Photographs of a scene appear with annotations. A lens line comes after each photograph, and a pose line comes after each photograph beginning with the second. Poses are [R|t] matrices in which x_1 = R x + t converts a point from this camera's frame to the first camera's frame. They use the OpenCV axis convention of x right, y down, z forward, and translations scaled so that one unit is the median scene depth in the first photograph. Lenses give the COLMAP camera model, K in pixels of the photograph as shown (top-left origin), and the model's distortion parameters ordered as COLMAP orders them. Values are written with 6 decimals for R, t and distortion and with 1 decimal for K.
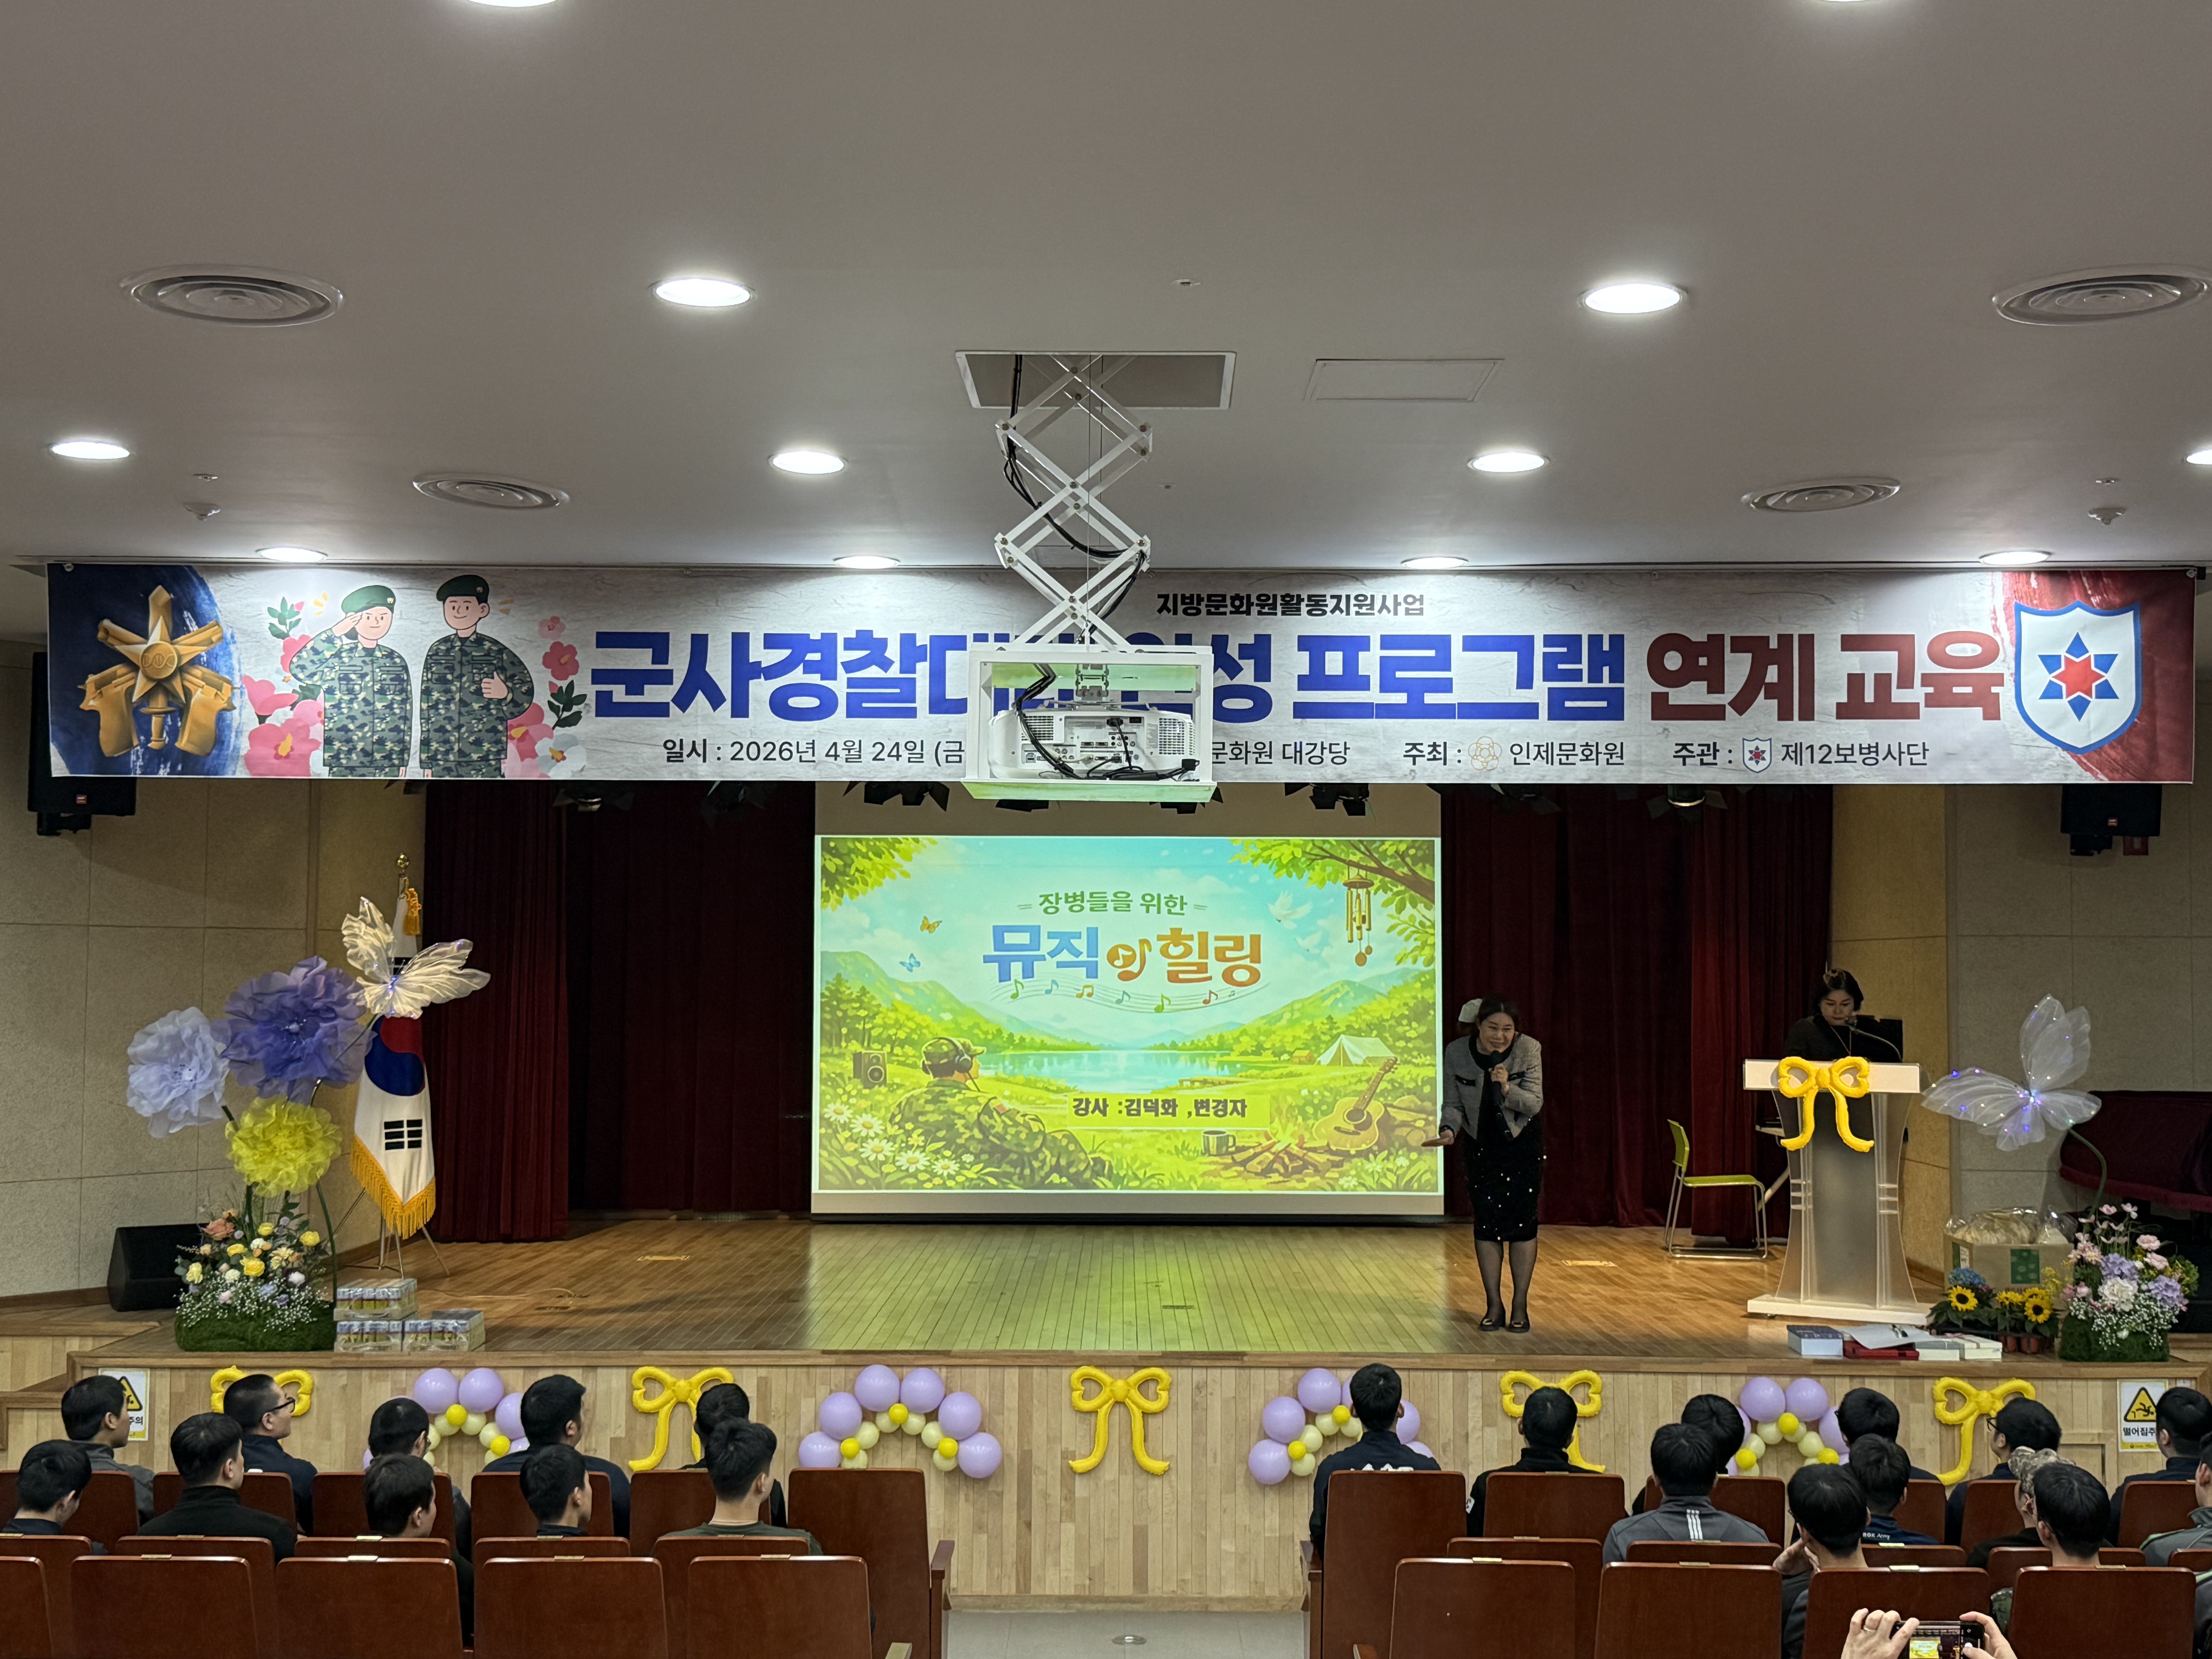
lens RADIAL K [[2538.5, 0, 1123.5], [0, 2538.5, 832.4], [0, 0, 1]] dist [0.166783, -0.388651]
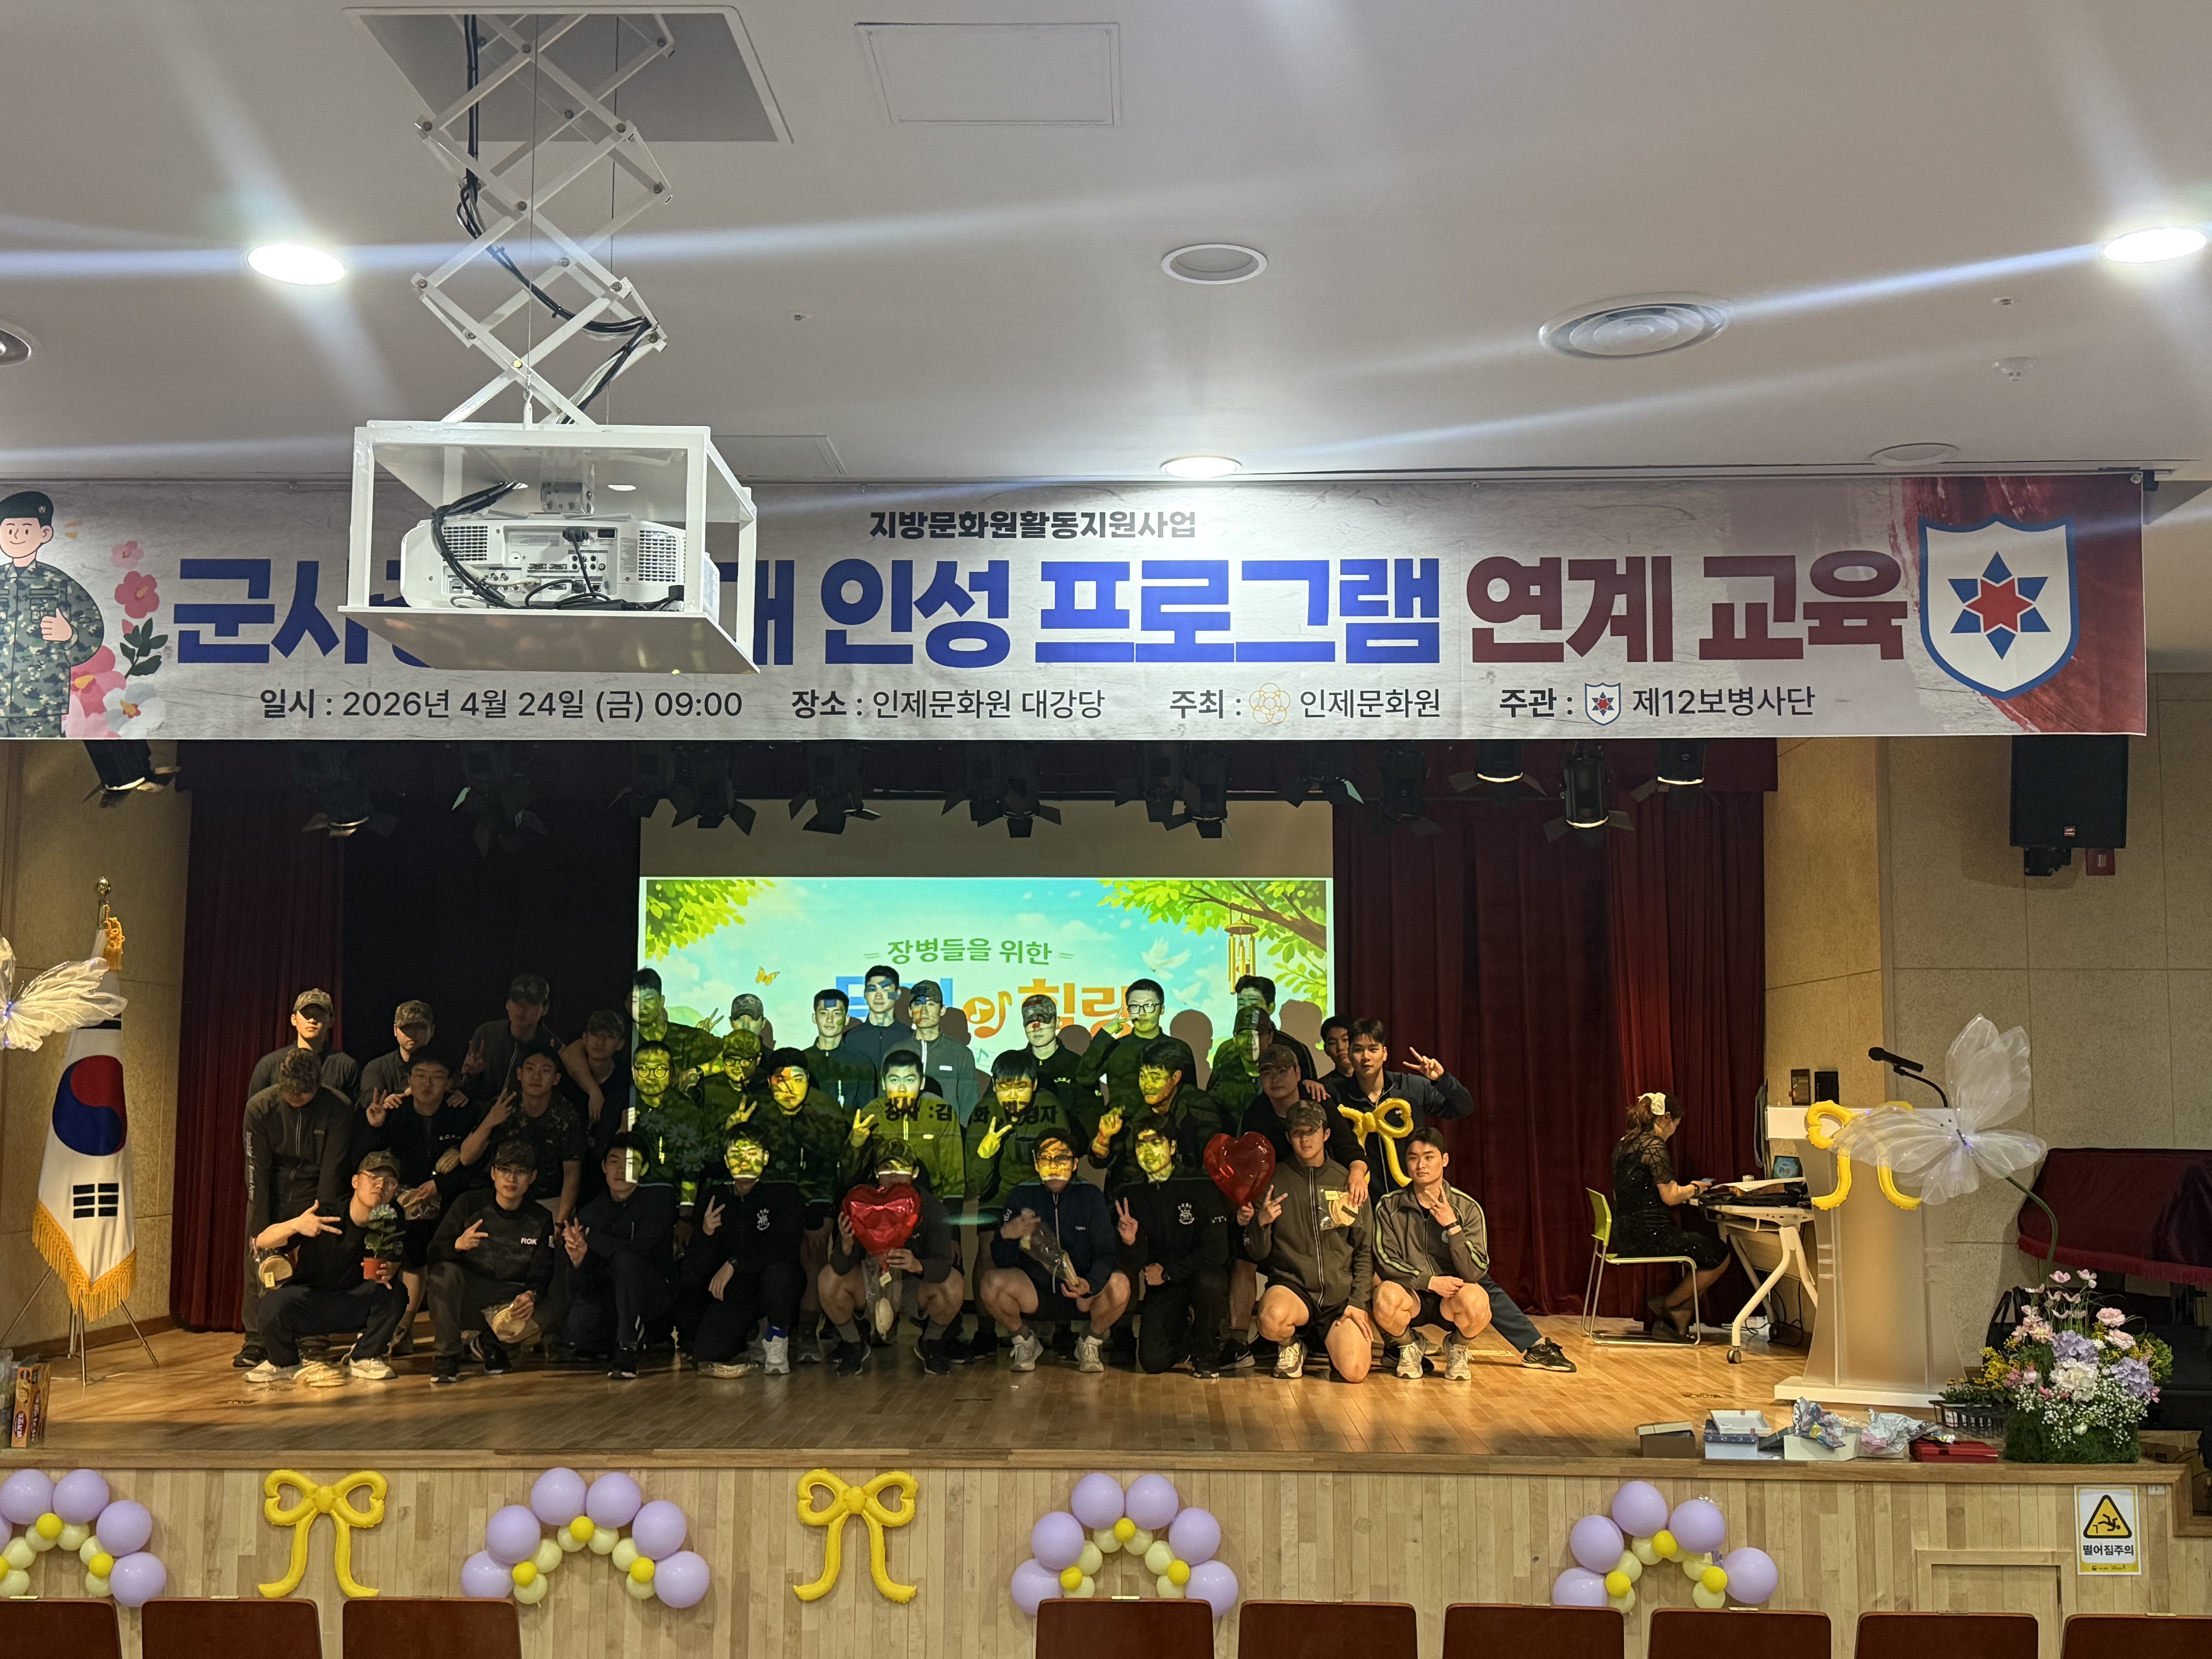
lens RADIAL K [[2445.1, 0, 1108.8], [0, 2445.1, 835.3], [0, 0, 1]] dist [0.197999, -0.466098]
pose [[0.999757, -0.003344, -0.021801, 0.107115], [0.002255, 0.998759, -0.049759, 0.049932], [0.021940, 0.049698, 0.998523, 0.216130]]
